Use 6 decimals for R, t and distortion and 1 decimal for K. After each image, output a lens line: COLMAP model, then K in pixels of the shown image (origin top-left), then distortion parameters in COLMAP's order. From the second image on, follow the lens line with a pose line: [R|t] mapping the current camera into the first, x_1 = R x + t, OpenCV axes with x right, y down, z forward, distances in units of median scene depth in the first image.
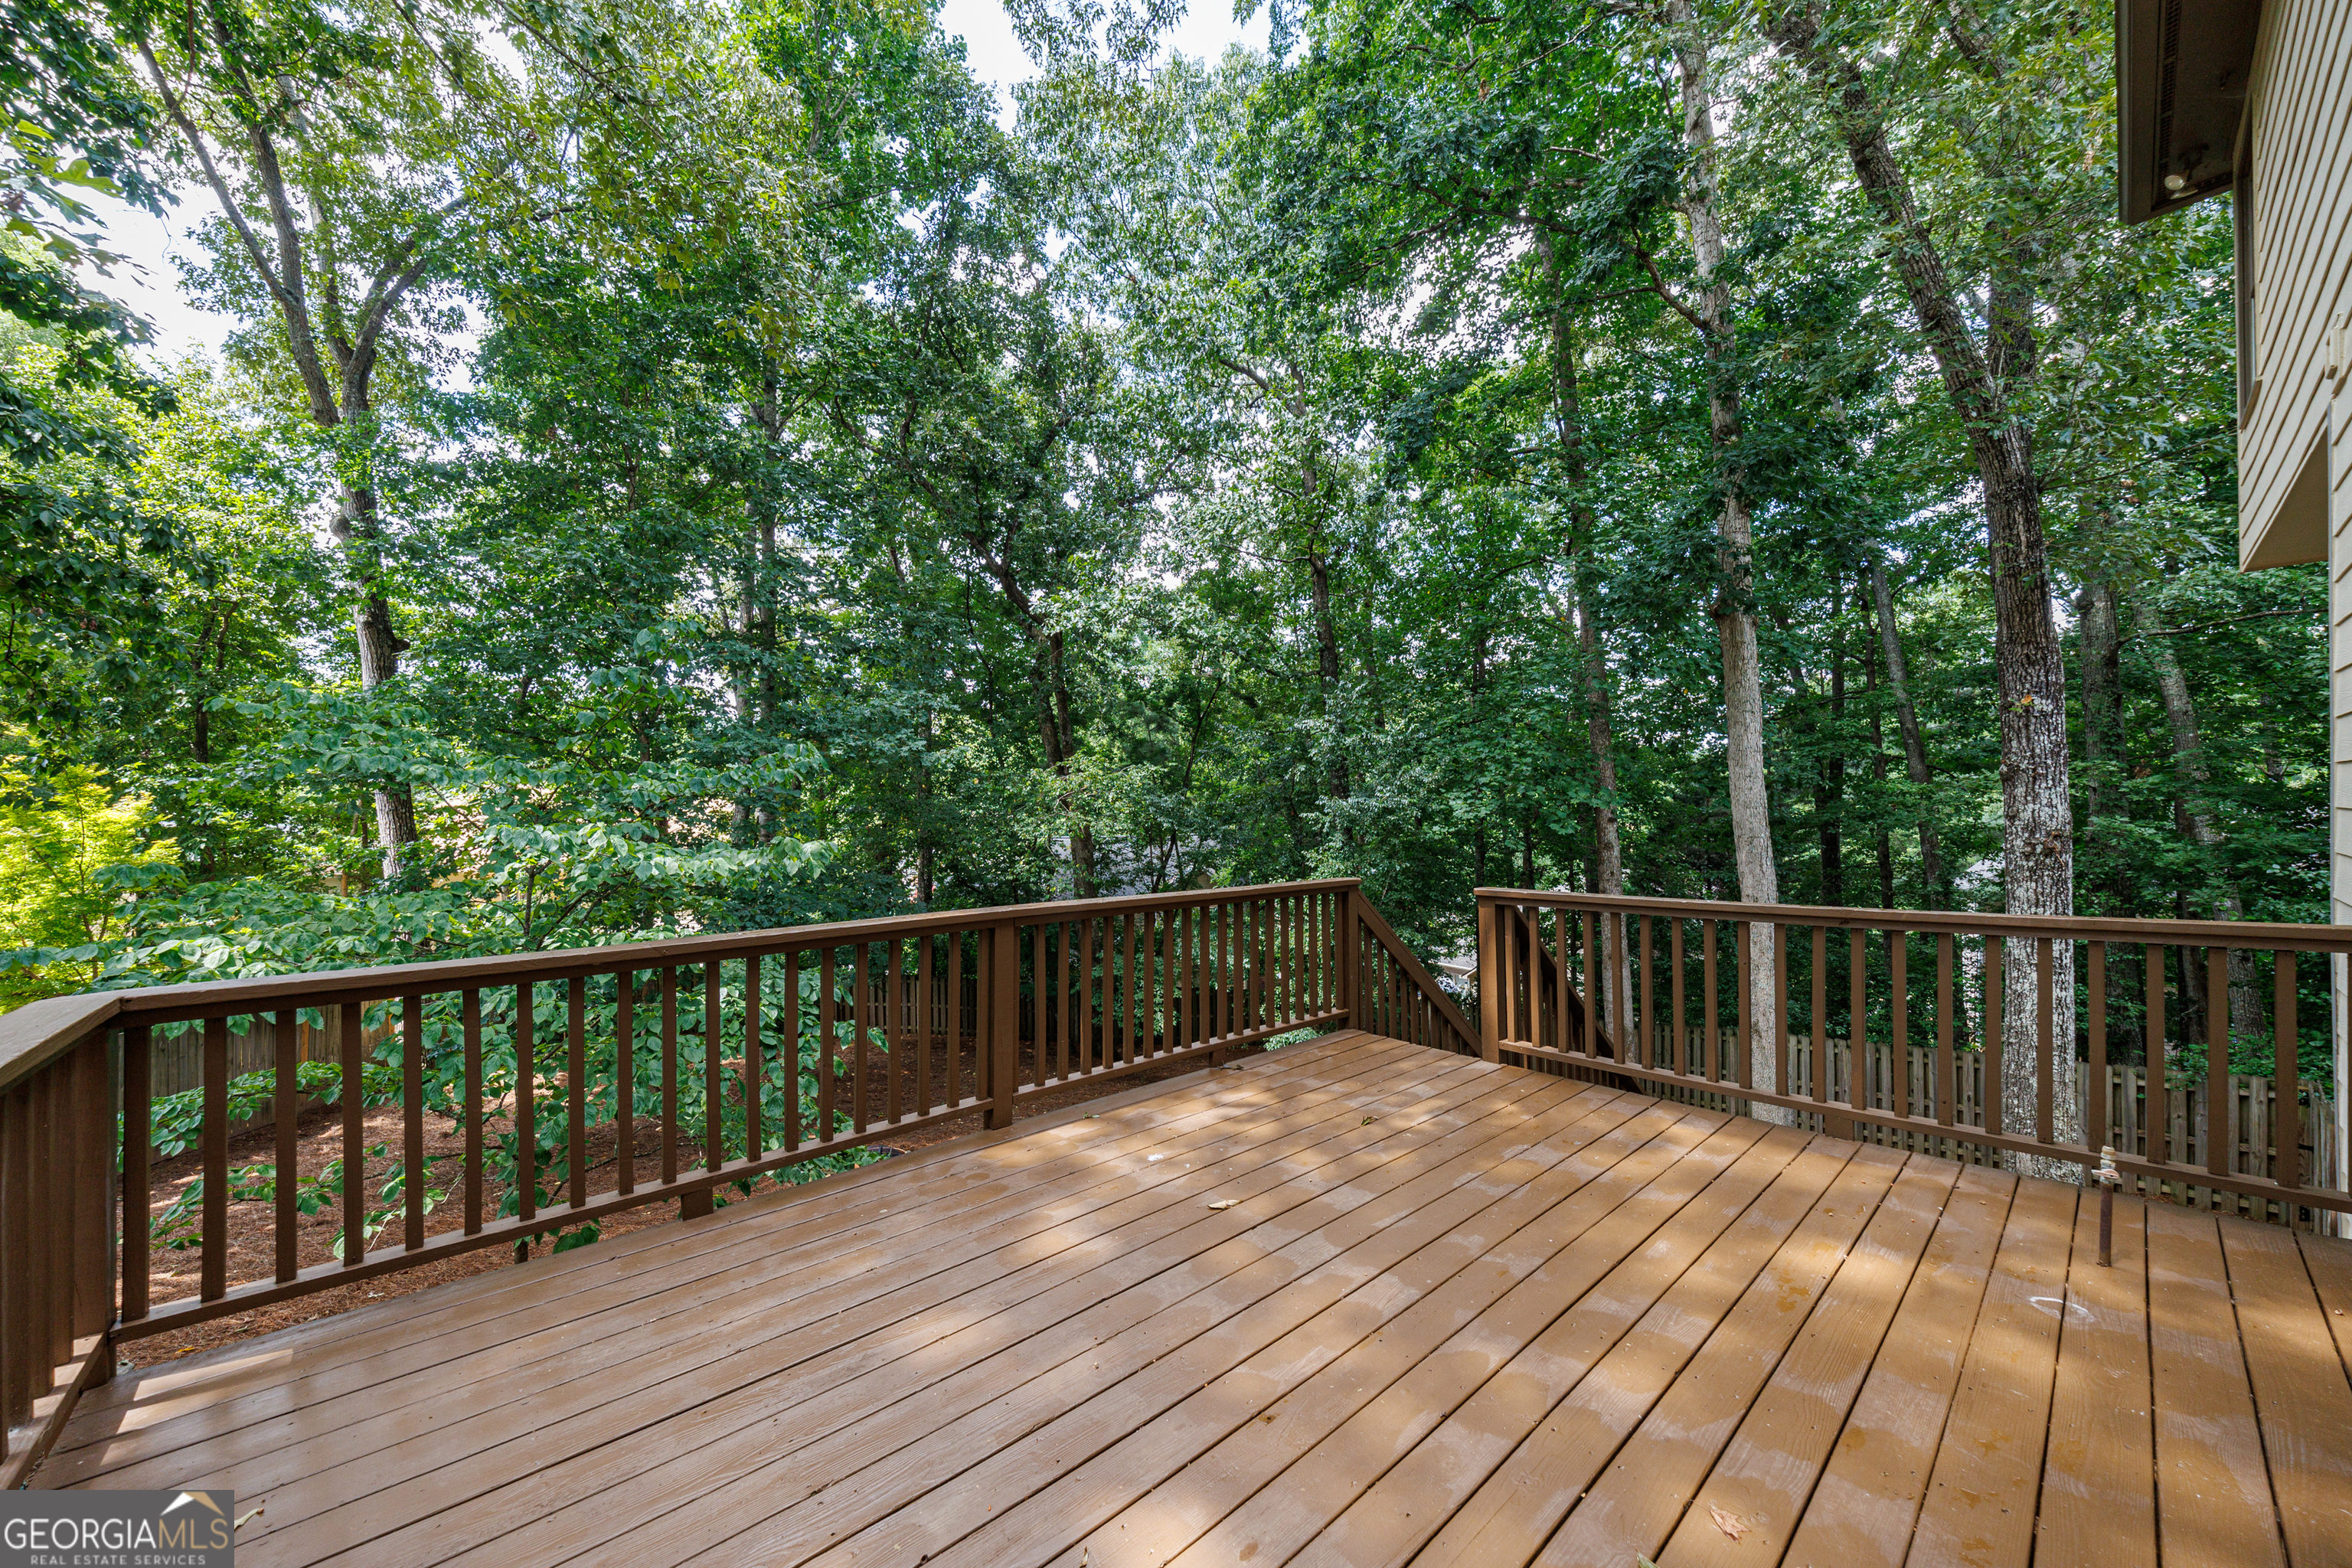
lens RADIAL K [[834.5, 0, 1176.4], [0, 834.5, 789.1], [0, 0, 1]] dist [-0.002096, -0.000078]
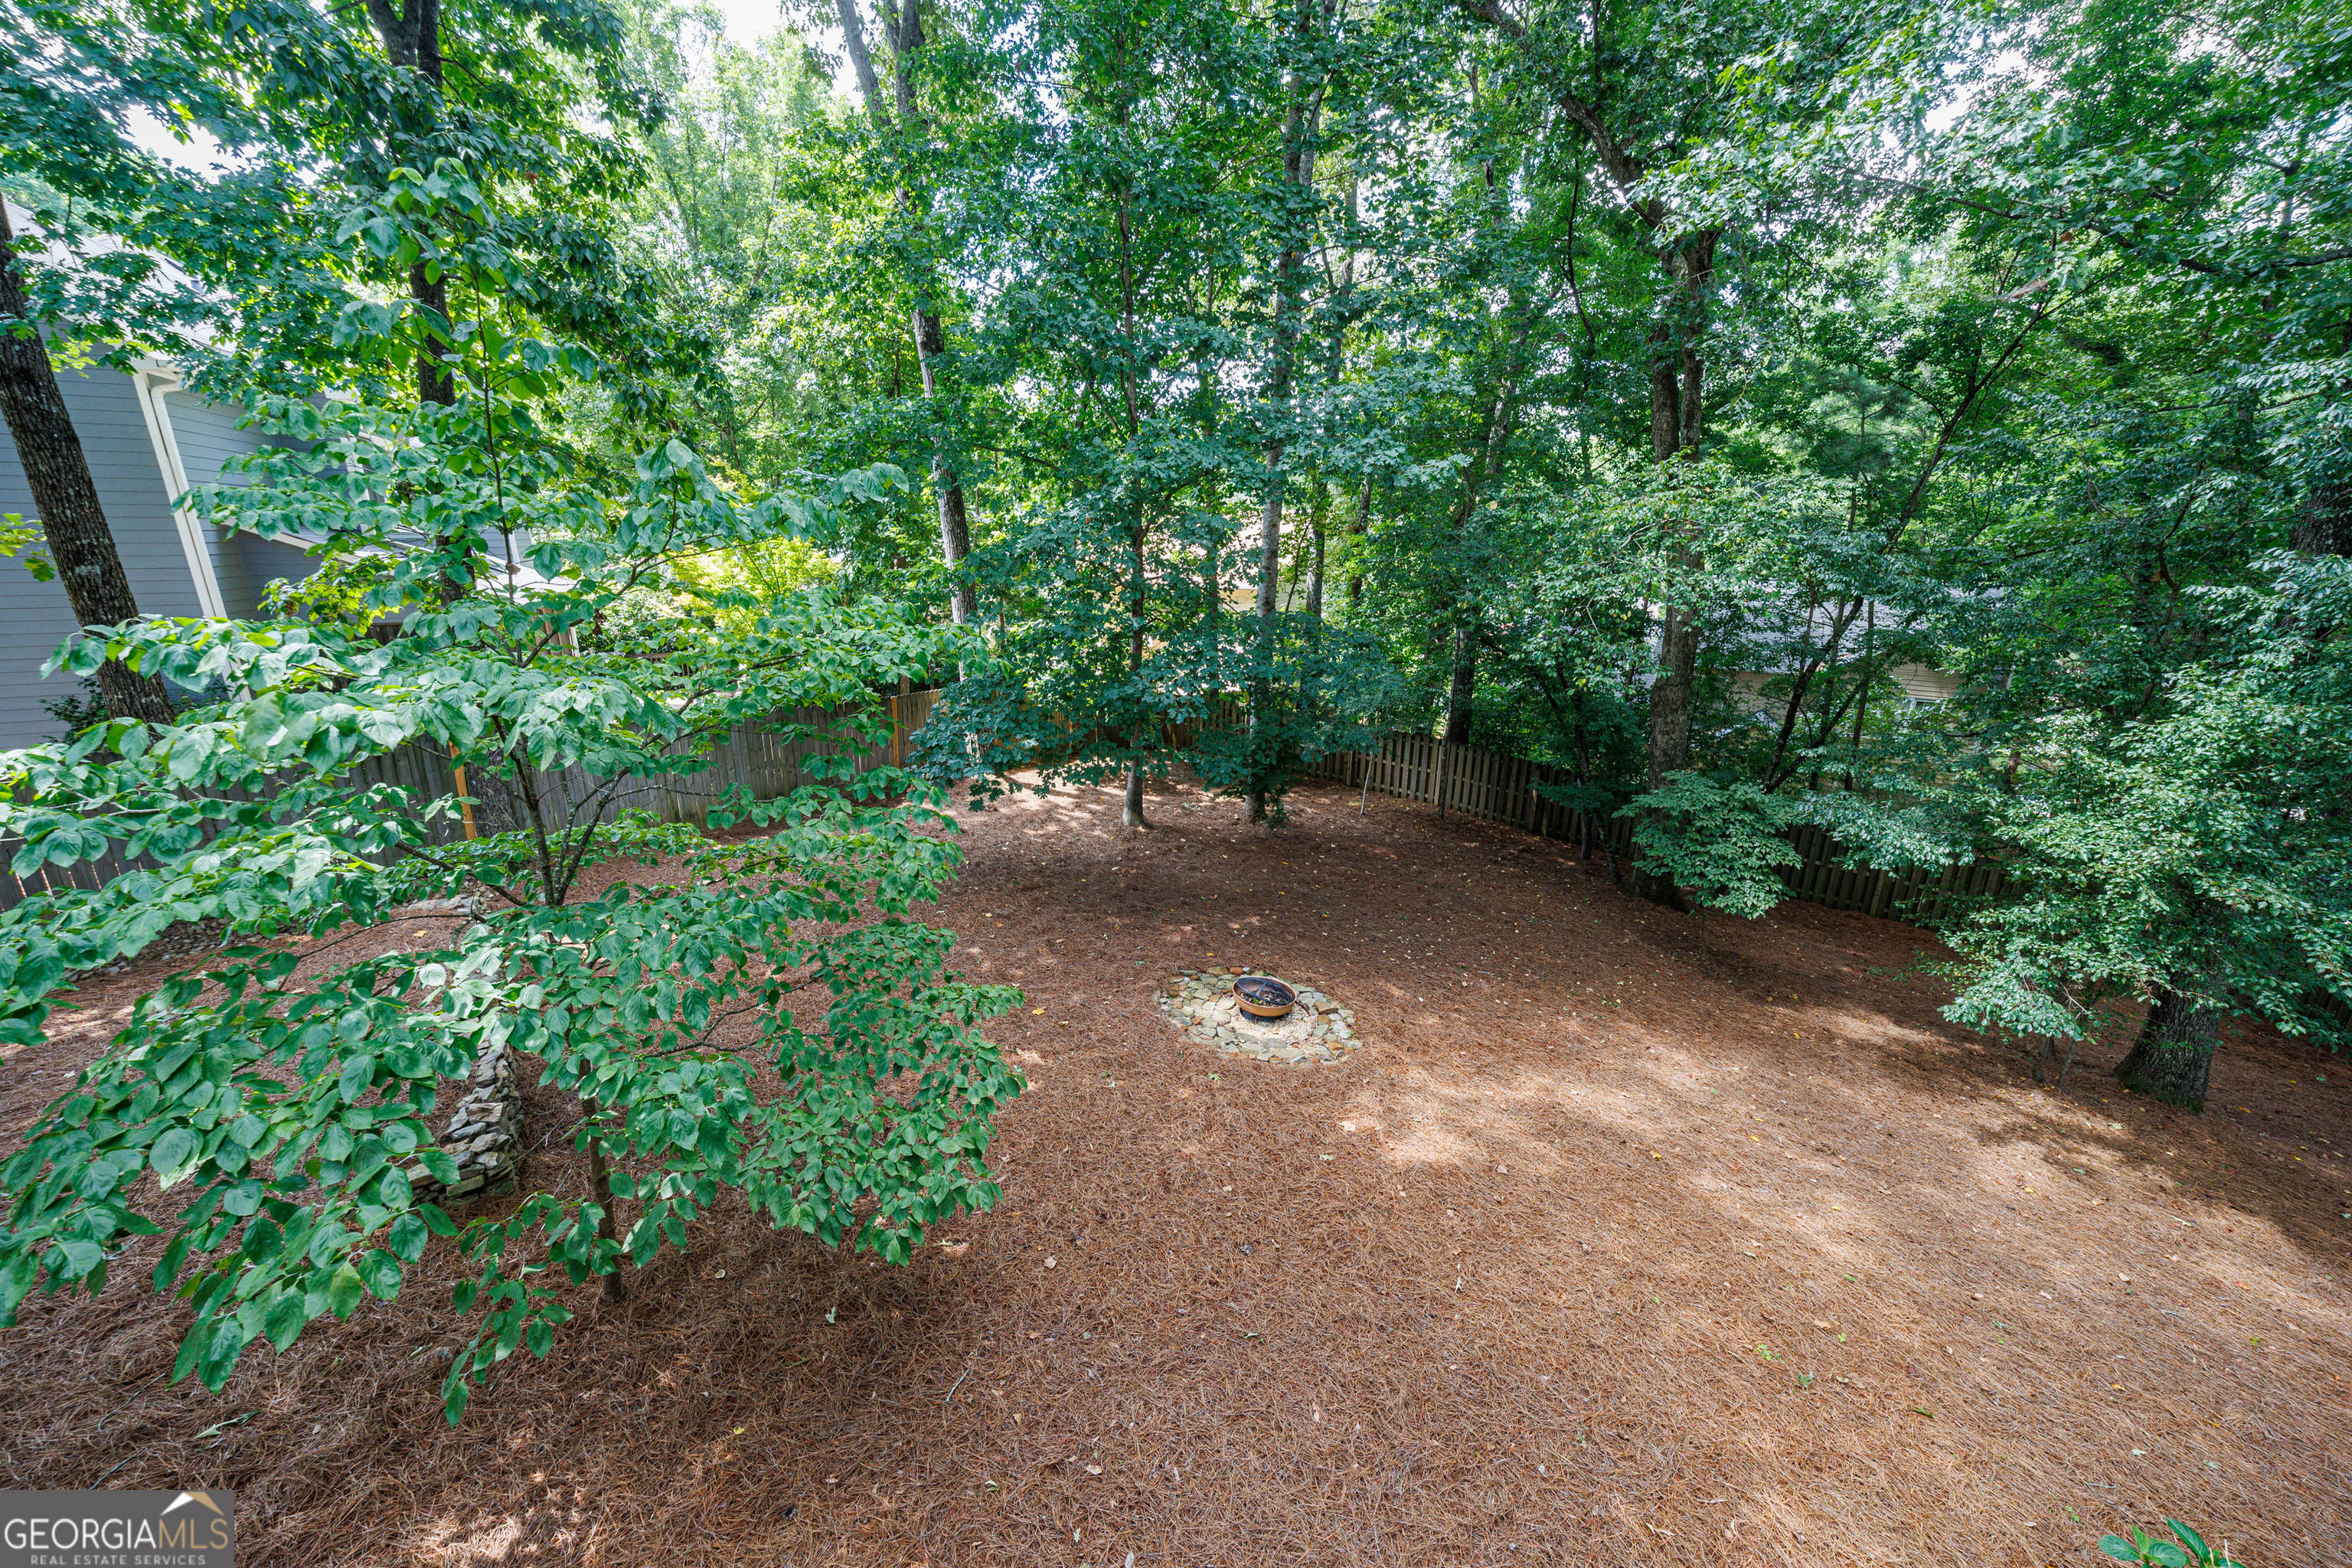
lens RADIAL K [[855.4, 0, 1172.2], [0, 855.4, 785.4], [0, 0, 1]] dist [0.002476, 0.000233]
pose [[0.771728, 0.201618, -0.603147, 0.015975], [-0.003372, 0.949698, 0.313149, -0.009870], [0.635944, -0.239632, 0.733588, 0.181128]]
